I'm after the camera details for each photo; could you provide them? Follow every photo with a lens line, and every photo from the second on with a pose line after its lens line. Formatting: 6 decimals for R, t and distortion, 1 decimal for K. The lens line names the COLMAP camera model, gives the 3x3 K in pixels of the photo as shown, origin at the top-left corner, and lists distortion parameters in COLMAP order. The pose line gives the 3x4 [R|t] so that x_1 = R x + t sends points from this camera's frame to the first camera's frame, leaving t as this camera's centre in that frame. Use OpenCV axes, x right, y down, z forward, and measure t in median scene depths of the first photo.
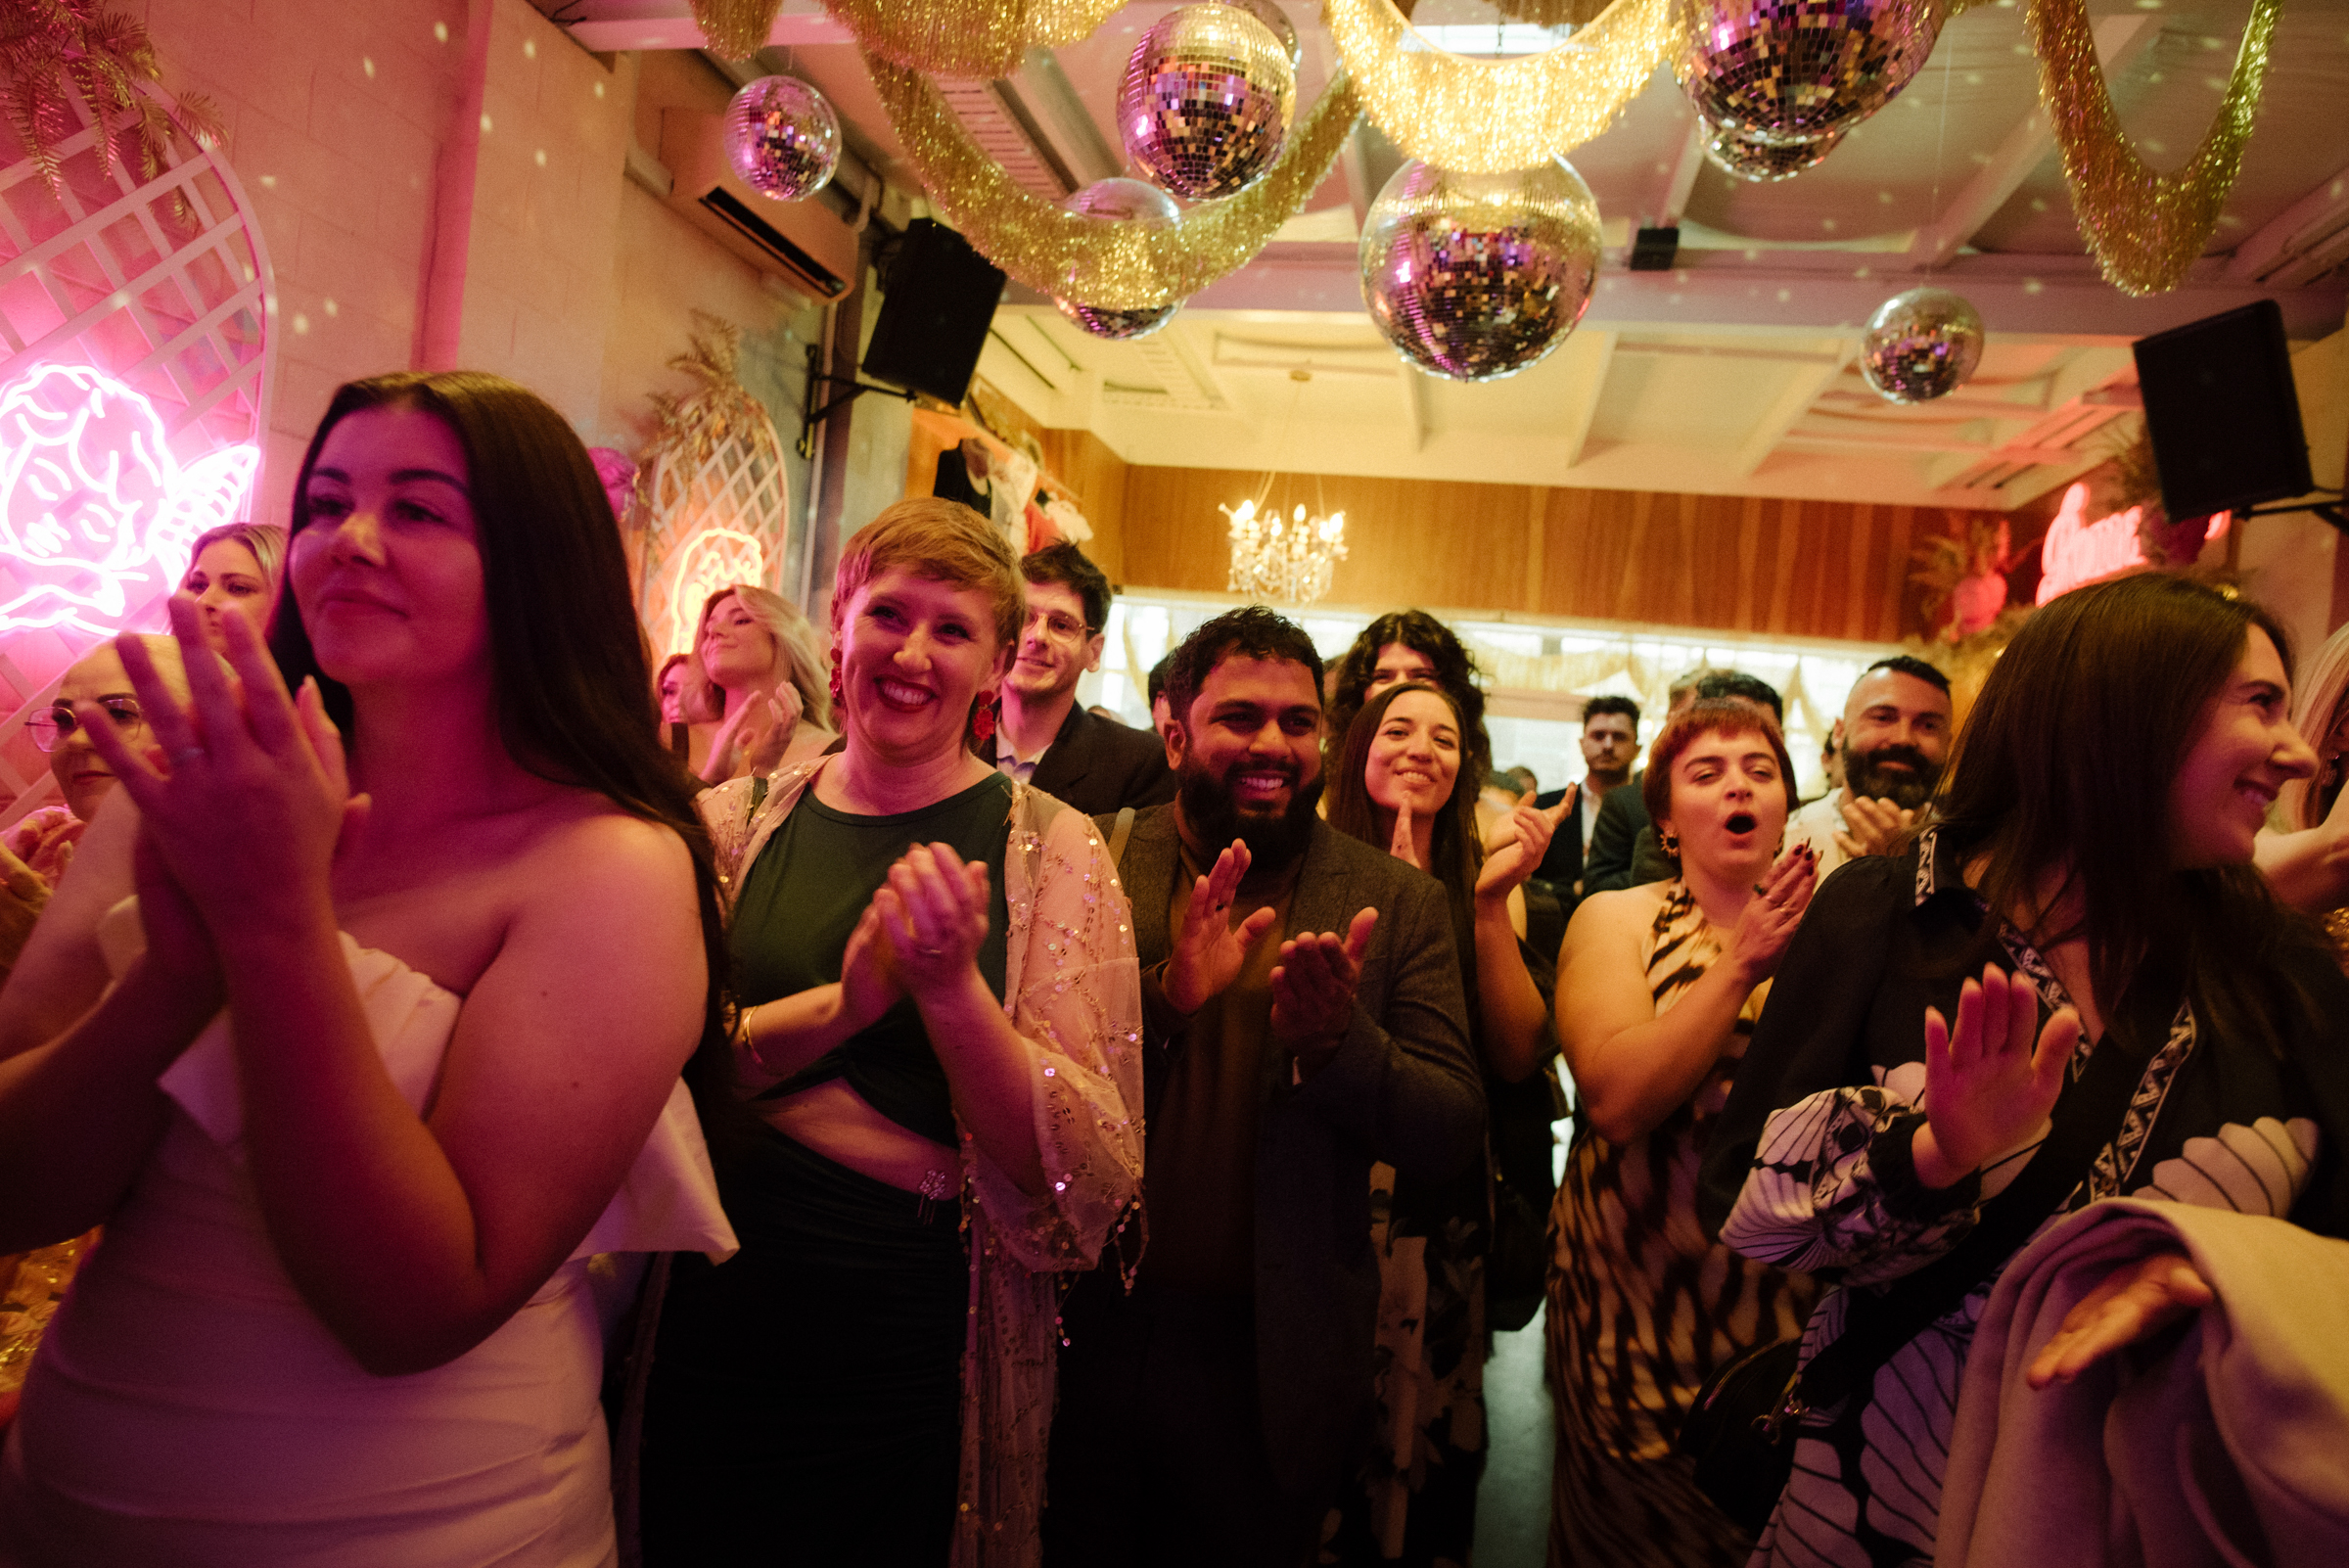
lens RADIAL K [[1380.9, 0, 1174.5], [0, 1380.9, 784.0], [0, 0, 1]] dist [-0.051900, 0.028227]
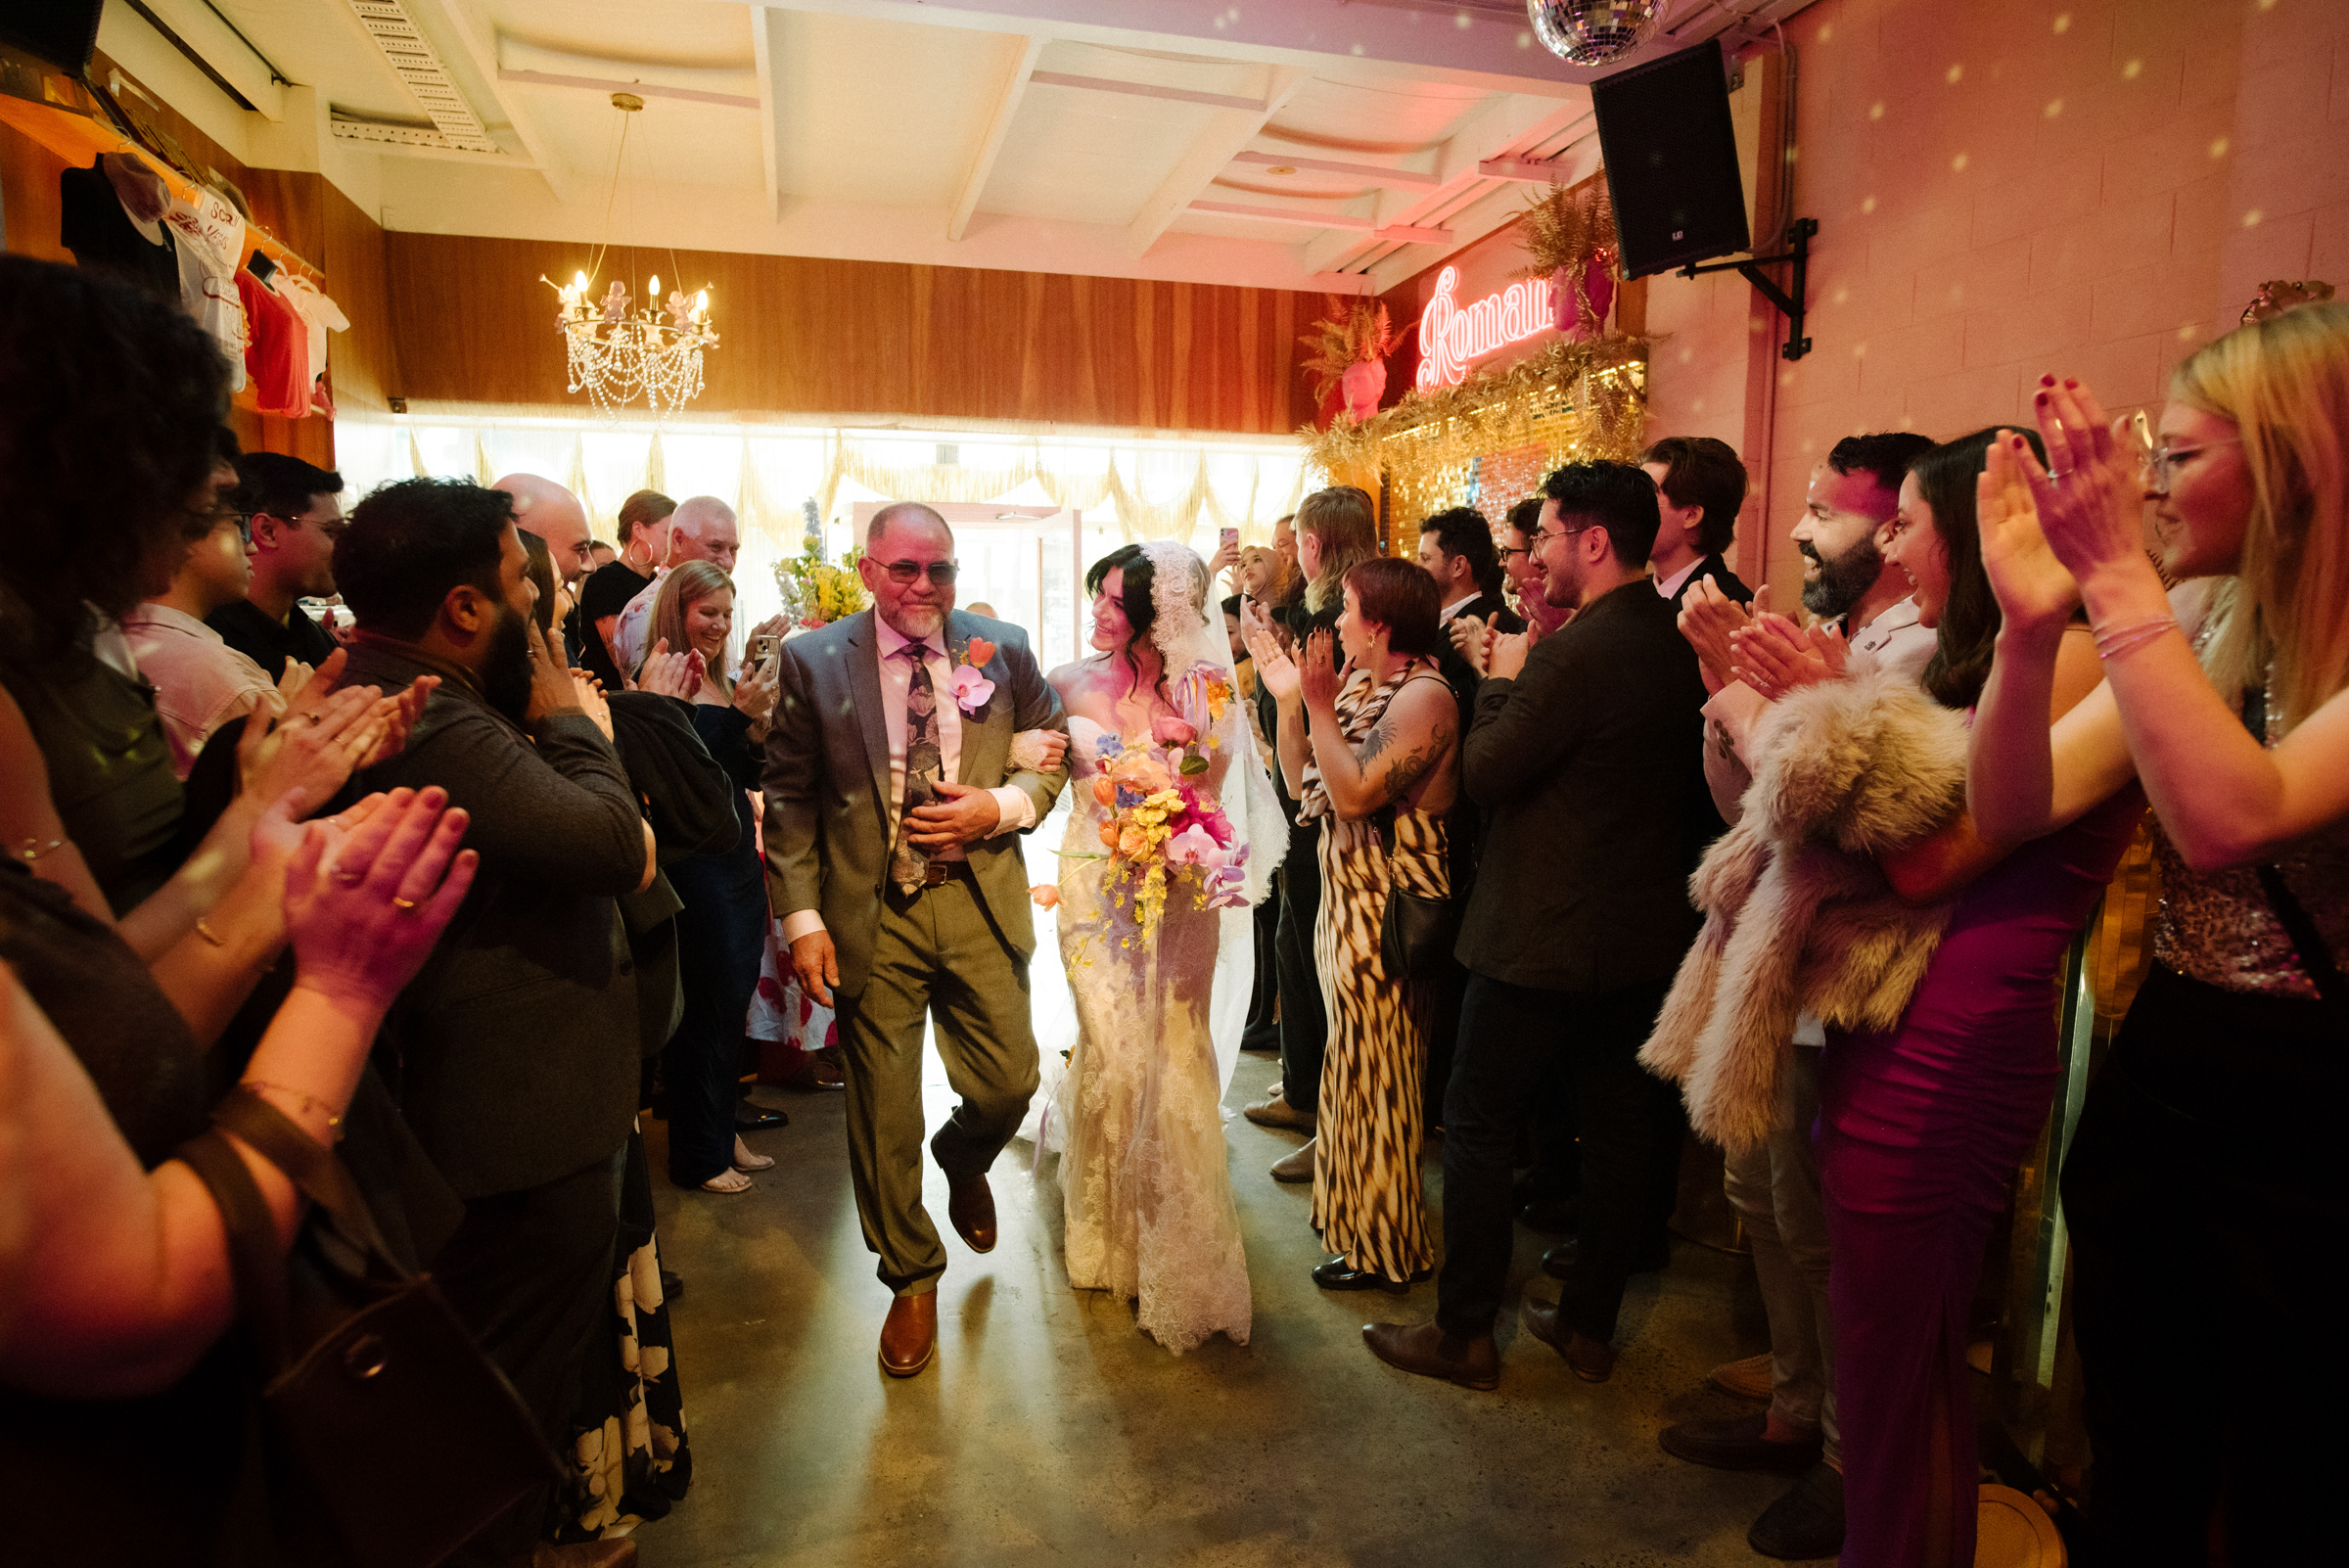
lens RADIAL K [[1380.9, 0, 1174.5], [0, 1380.9, 784.0], [0, 0, 1]] dist [-0.051900, 0.028227]
pose [[0.885909, -0.147217, 0.439877, -0.024012], [0.091895, 0.985206, 0.144651, -0.005202], [-0.454665, -0.087725, 0.886332, 0.147536]]
